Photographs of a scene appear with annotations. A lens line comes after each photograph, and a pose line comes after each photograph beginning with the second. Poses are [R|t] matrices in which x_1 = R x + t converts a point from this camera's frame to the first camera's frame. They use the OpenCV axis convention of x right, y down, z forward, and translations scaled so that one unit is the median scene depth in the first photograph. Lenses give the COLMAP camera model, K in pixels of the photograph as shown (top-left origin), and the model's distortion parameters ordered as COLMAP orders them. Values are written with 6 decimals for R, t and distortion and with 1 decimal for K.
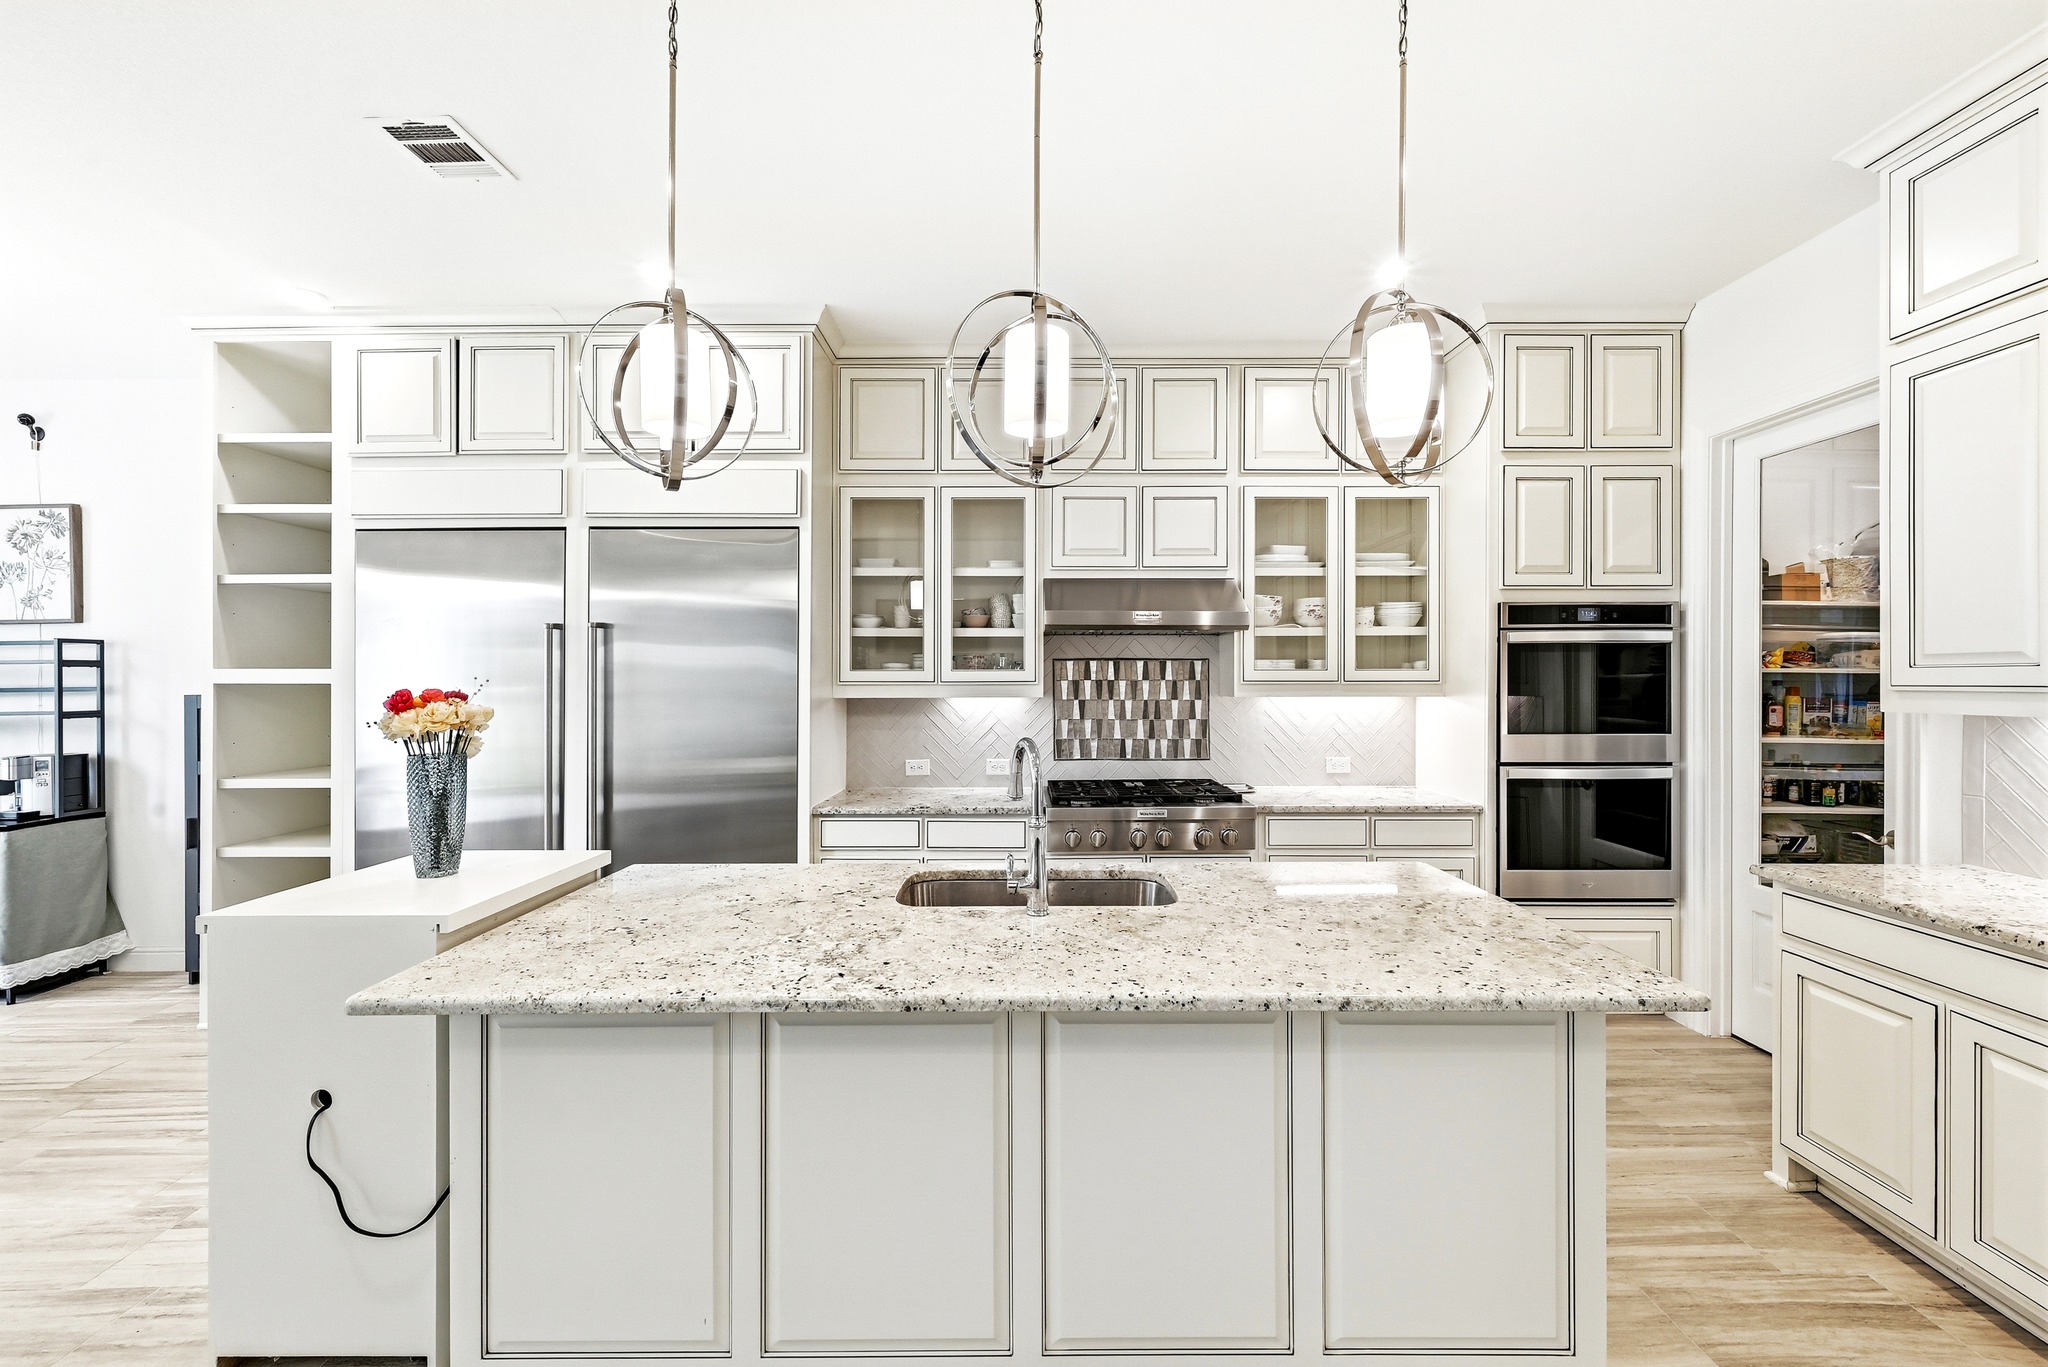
lens RADIAL K [[818.9, 0, 1025.8], [0, 818.9, 679.0], [0, 0, 1]] dist [-0.000681, 0.000907]
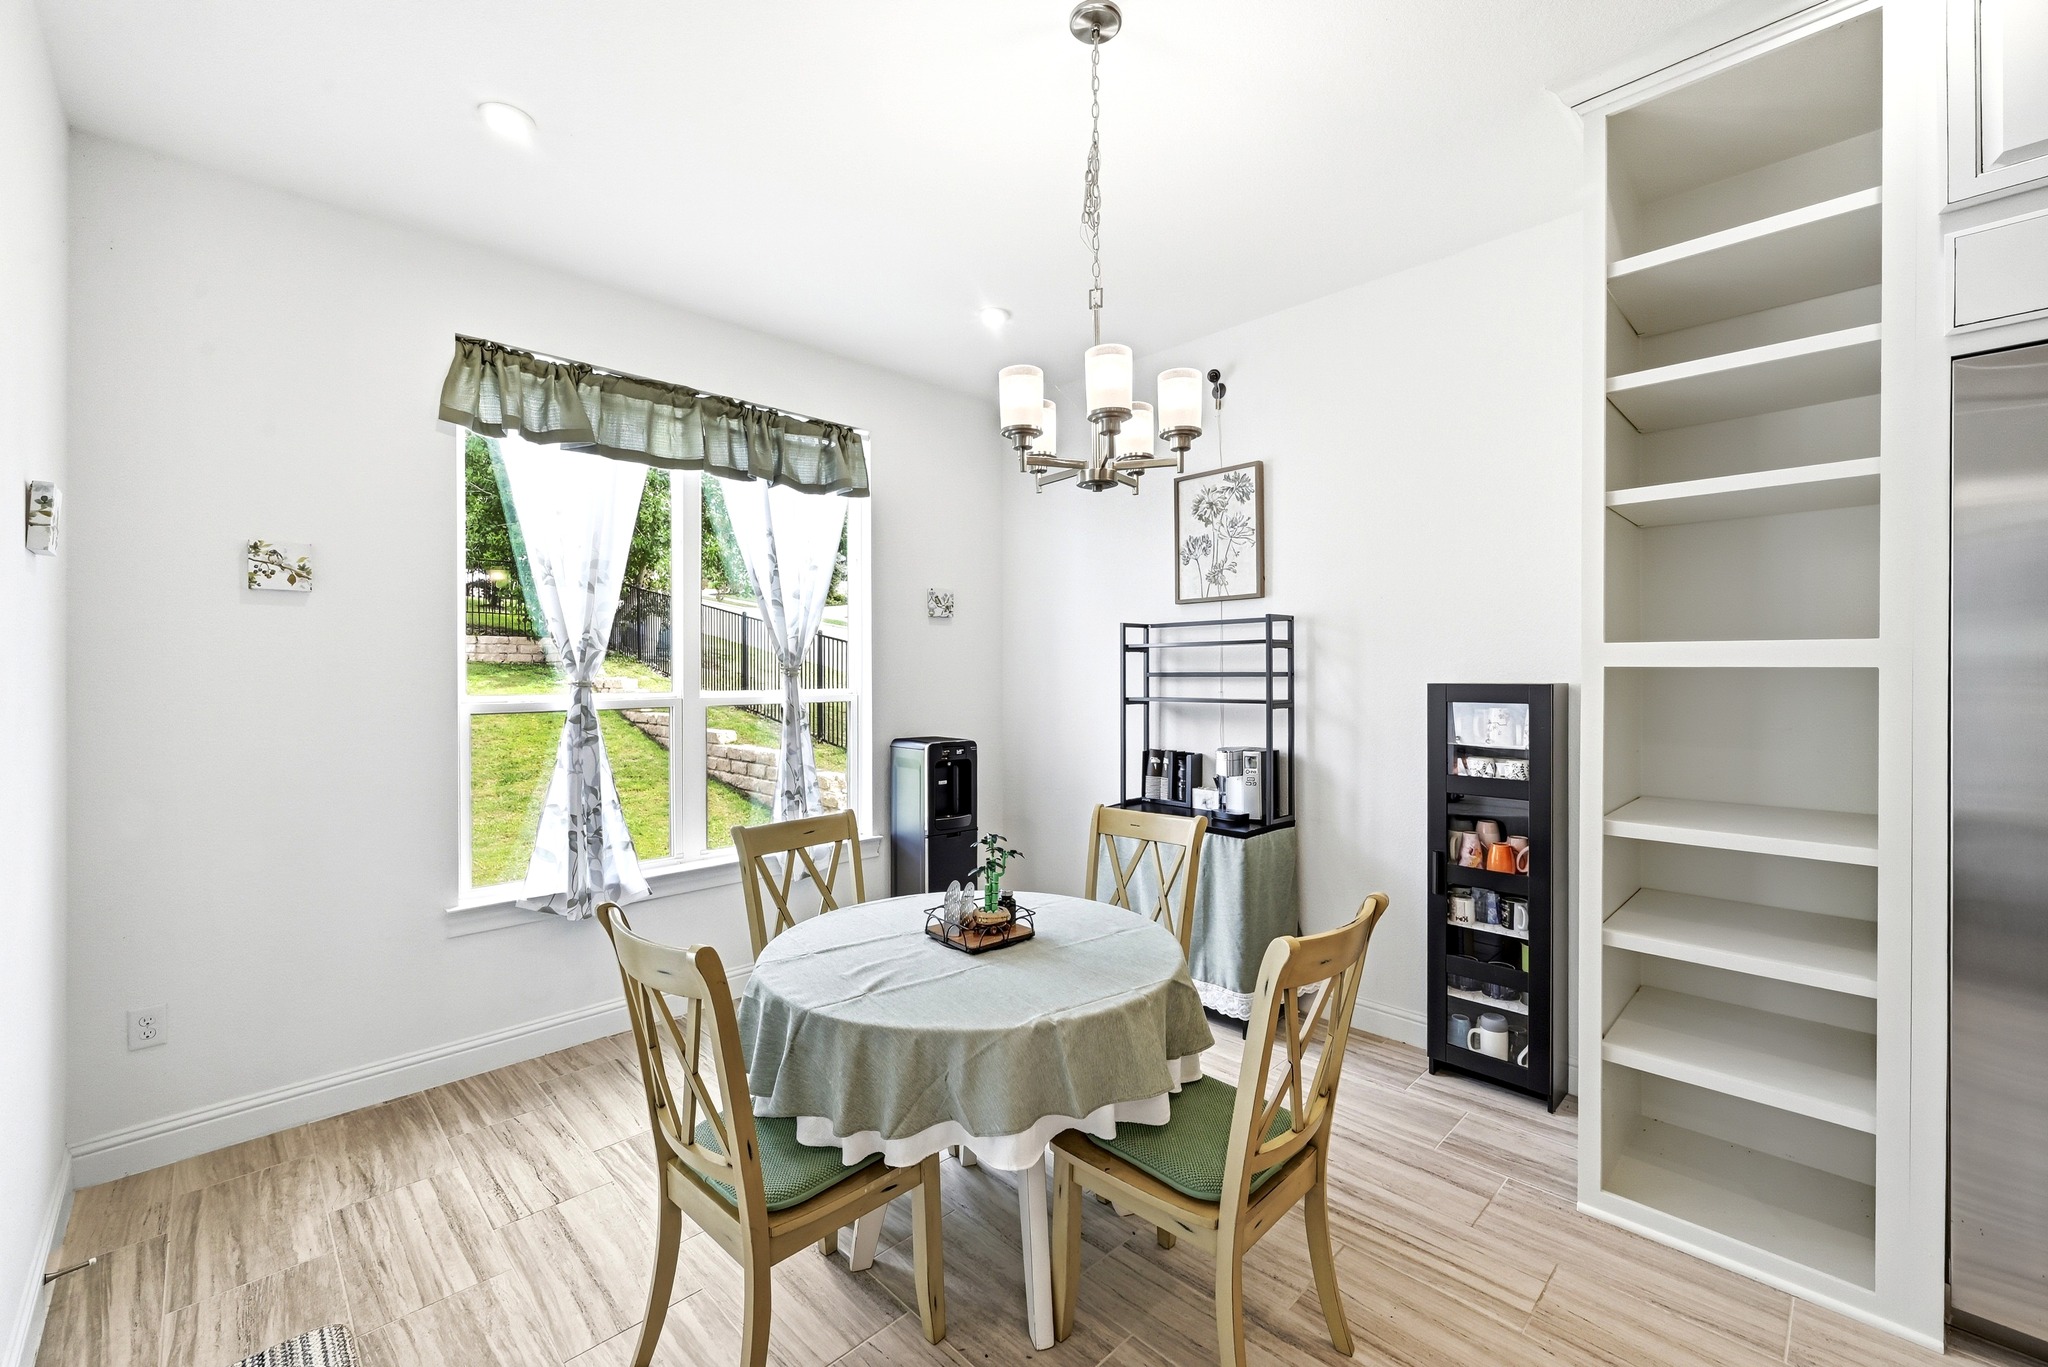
lens RADIAL K [[819.5, 0, 1006.8], [0, 819.5, 666.6], [0, 0, 1]] dist [-0.004061, 0.001224]
pose [[0.698053, -0.001759, -0.716044, -0.776528], [0.003370, 0.999994, 0.000829, 0.002689], [0.716038, -0.002992, 0.698055, 0.216814]]
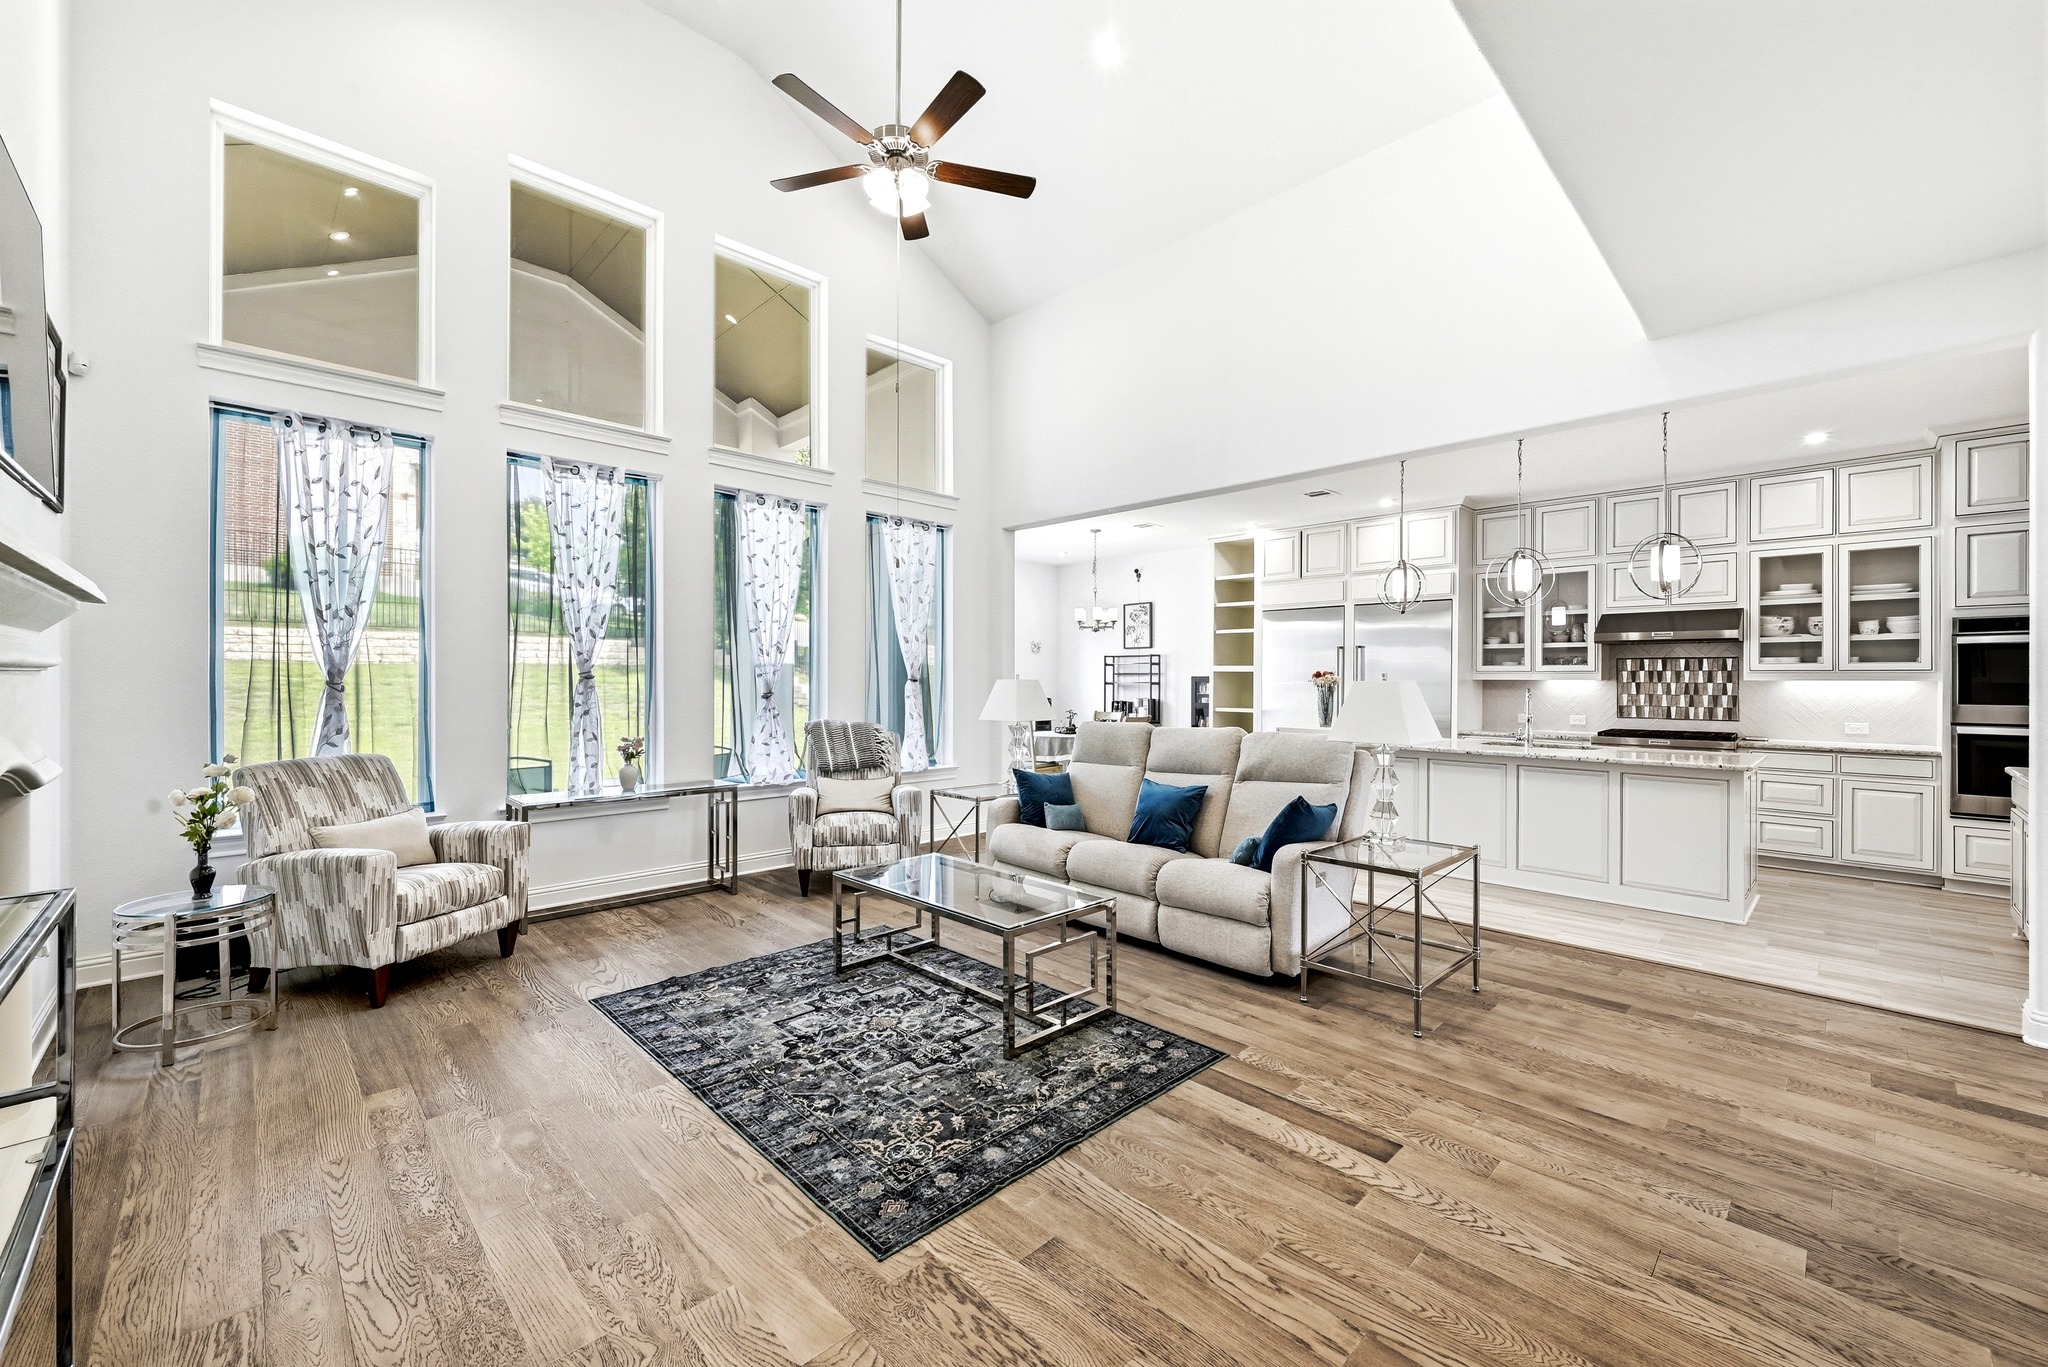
lens RADIAL K [[819.5, 0, 1008.4], [0, 819.5, 674.6], [0, 0, 1]] dist [-0.004061, 0.001224]
pose [[0.690449, 0.003629, -0.723372, 0.418947], [-0.004074, 0.999991, 0.001128, 0.014022], [0.723370, 0.002168, 0.690458, -1.173133]]
